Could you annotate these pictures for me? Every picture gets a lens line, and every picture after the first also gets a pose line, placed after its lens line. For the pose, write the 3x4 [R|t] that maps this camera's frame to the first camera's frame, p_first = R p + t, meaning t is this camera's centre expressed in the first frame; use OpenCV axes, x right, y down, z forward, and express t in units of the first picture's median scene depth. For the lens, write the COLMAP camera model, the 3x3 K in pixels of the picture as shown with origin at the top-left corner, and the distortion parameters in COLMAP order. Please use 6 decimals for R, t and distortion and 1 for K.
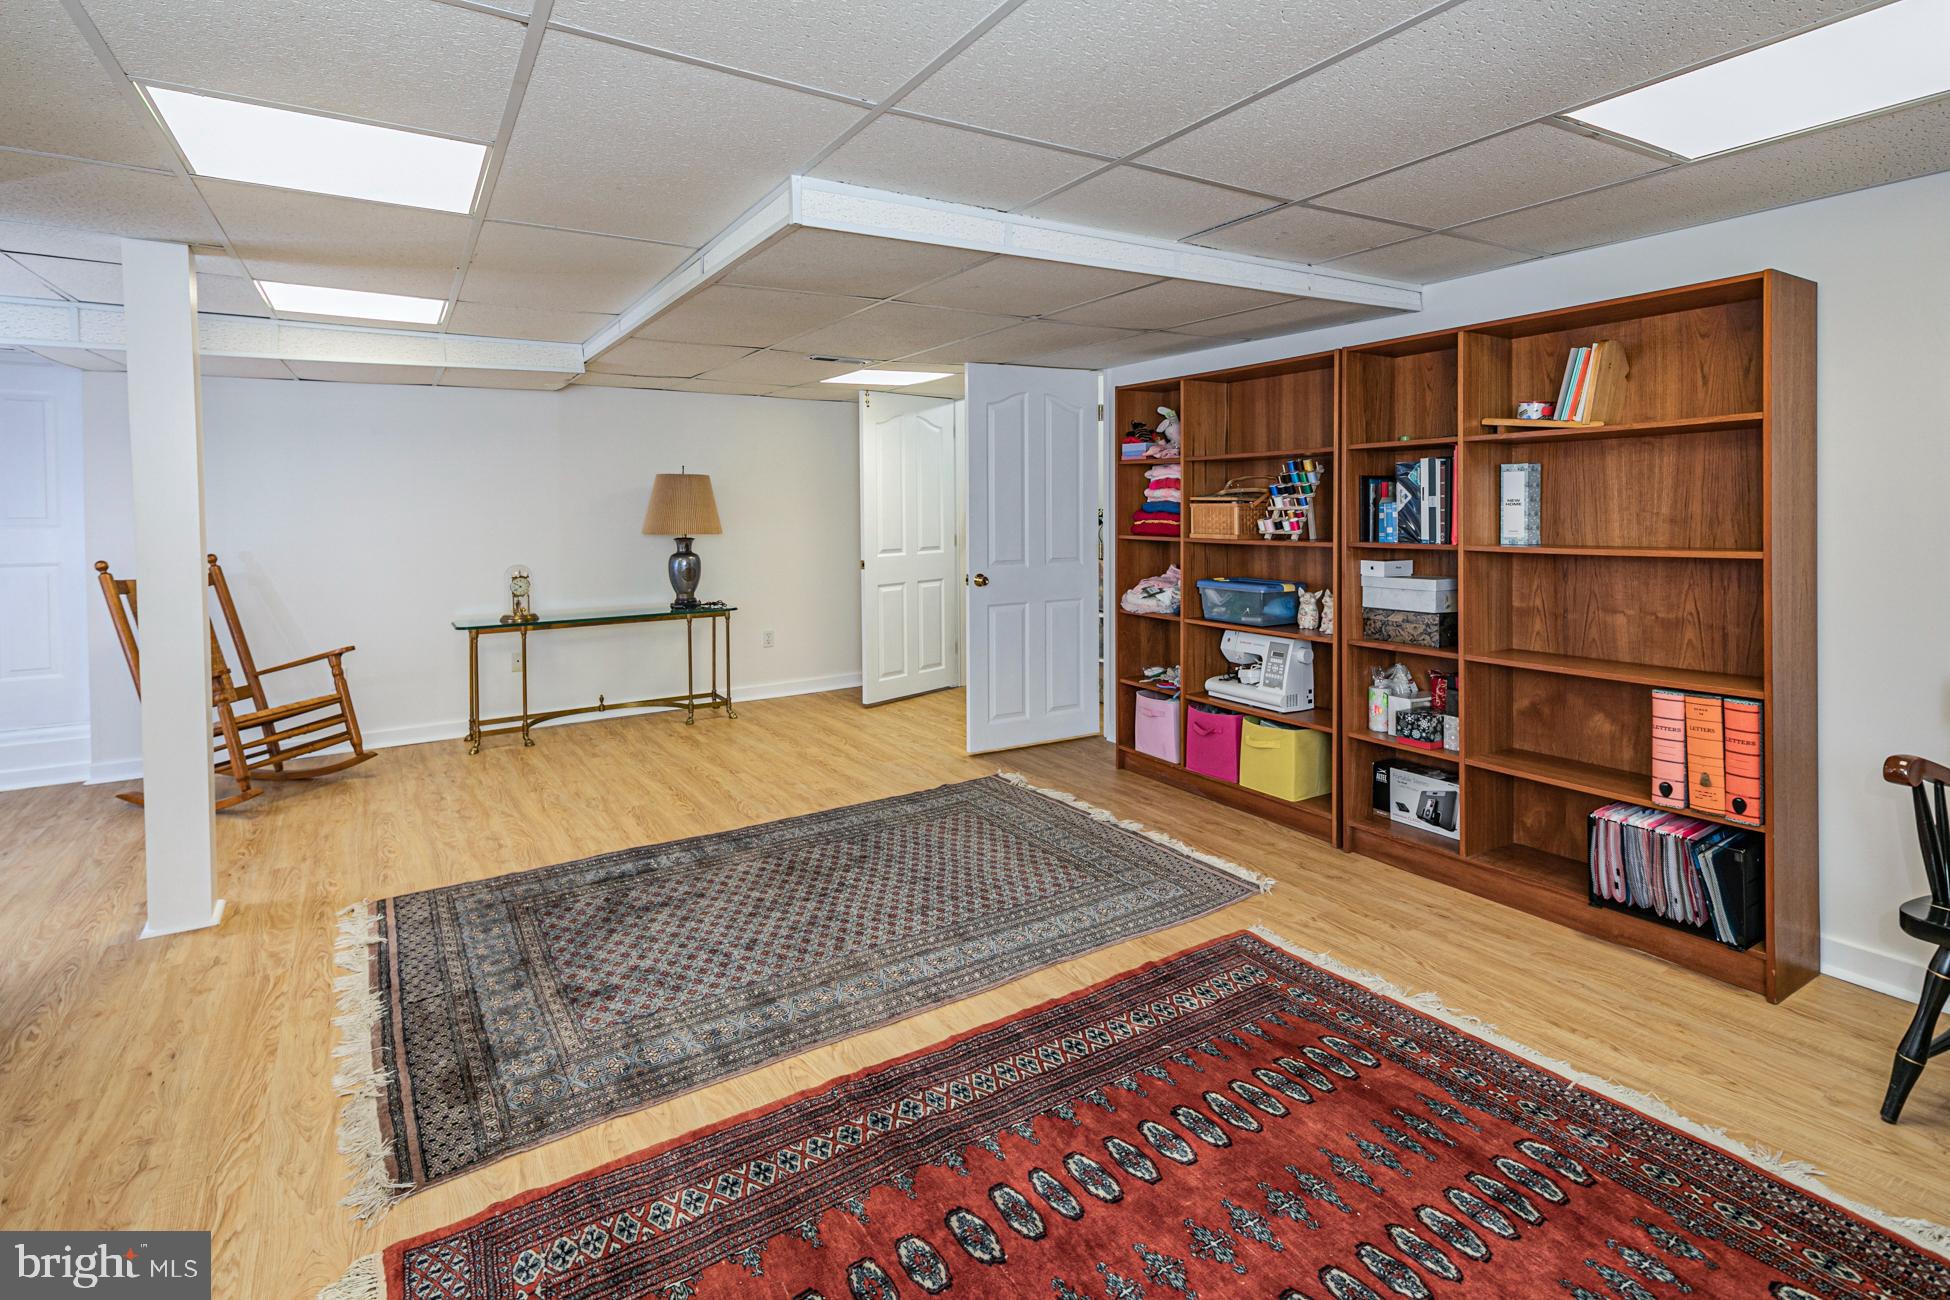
lens RADIAL K [[941.8, 0, 967.6], [0, 941.8, 500.6], [0, 0, 1]] dist [0.021963, -0.000653]
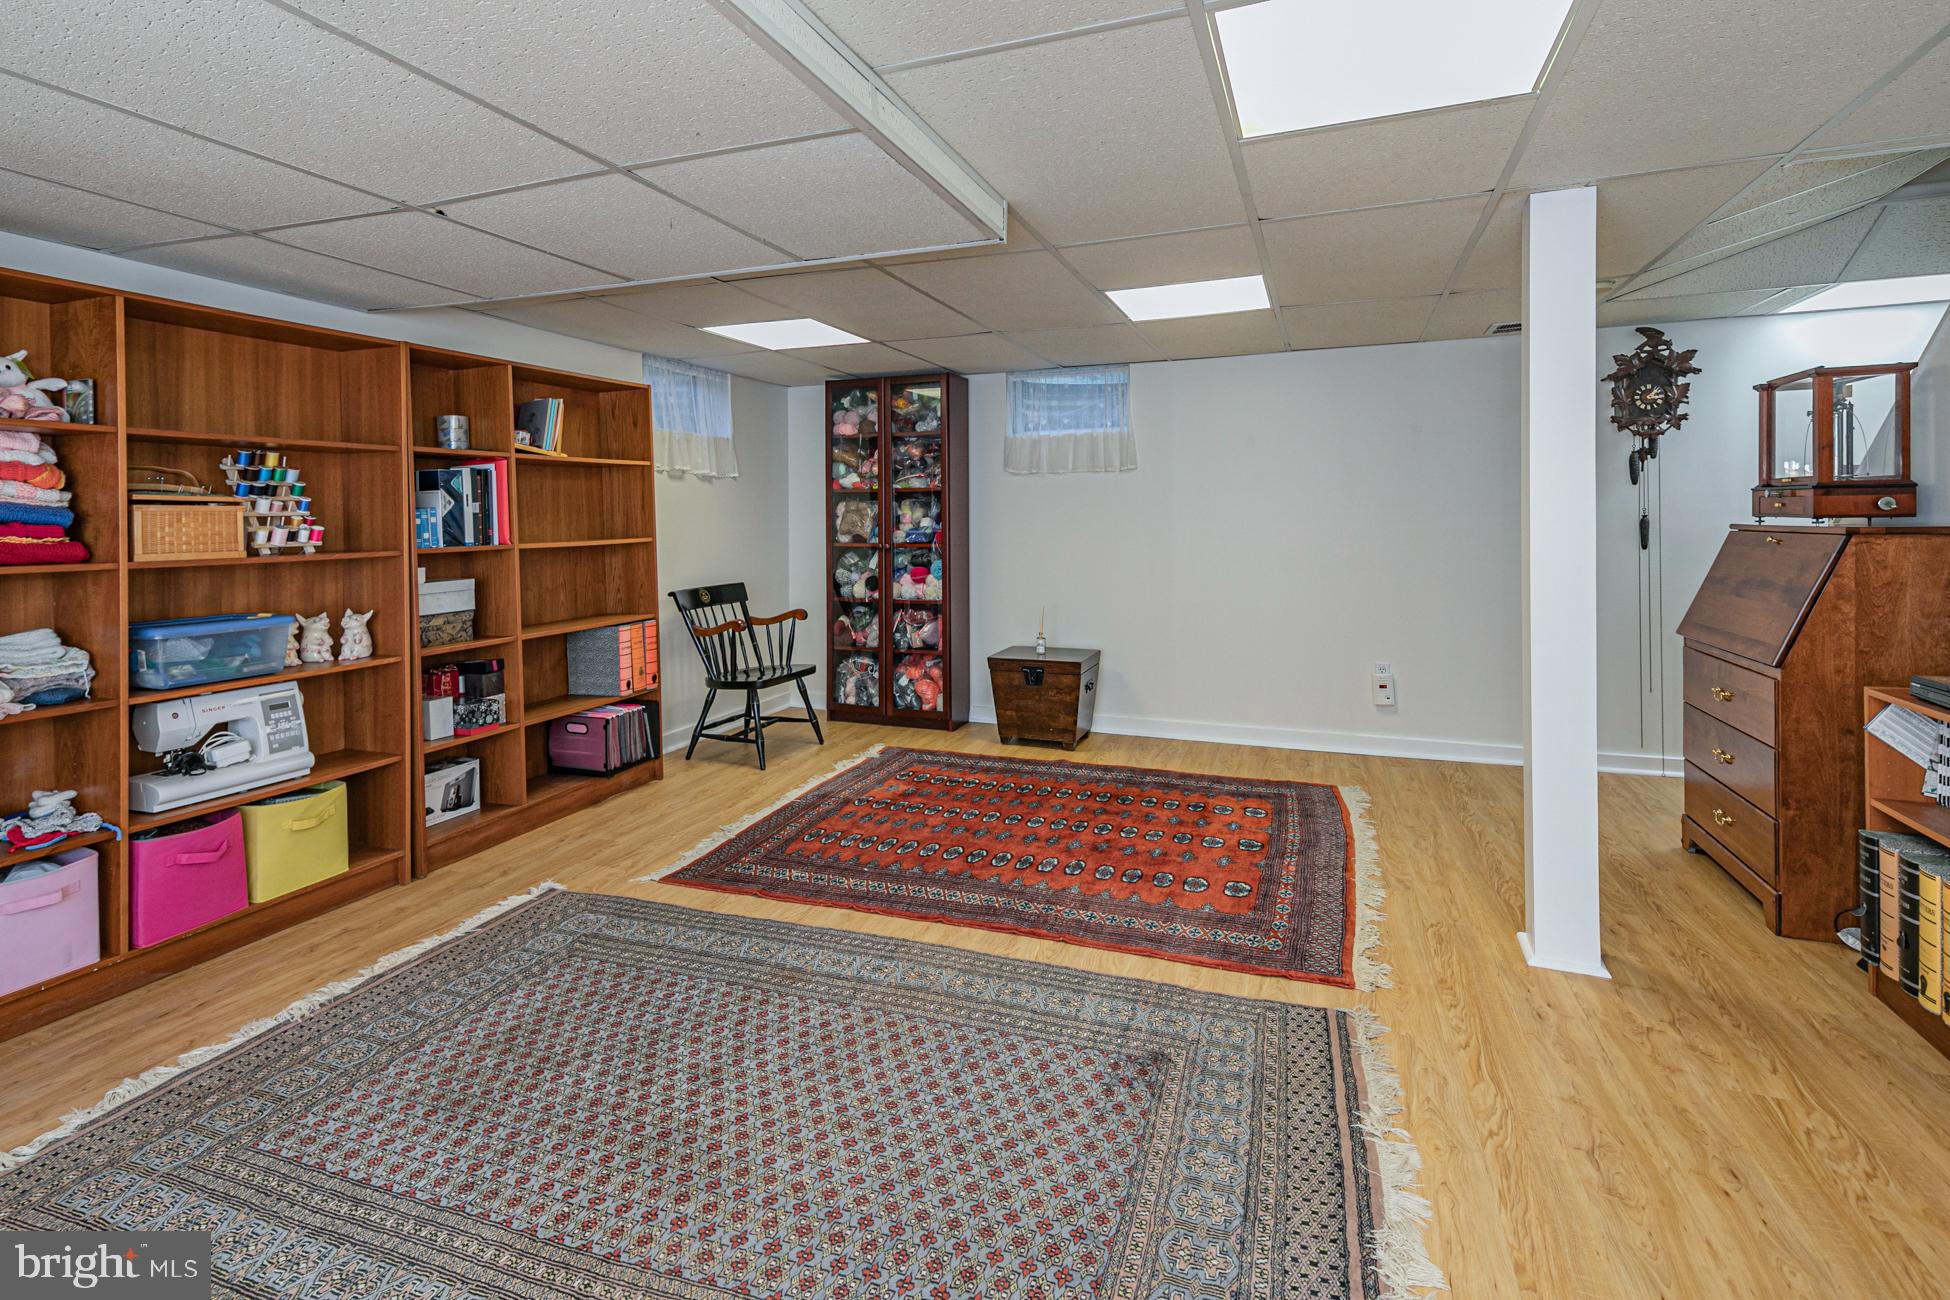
lens RADIAL K [[941.8, 0, 967.6], [0, 941.8, 500.6], [0, 0, 1]] dist [0.021963, -0.000653]
pose [[-0.608424, 0.031785, 0.792976, -0.707618], [0.013844, 0.999471, -0.029440, 0.031750], [-0.793492, -0.006934, -0.608542, 1.172231]]
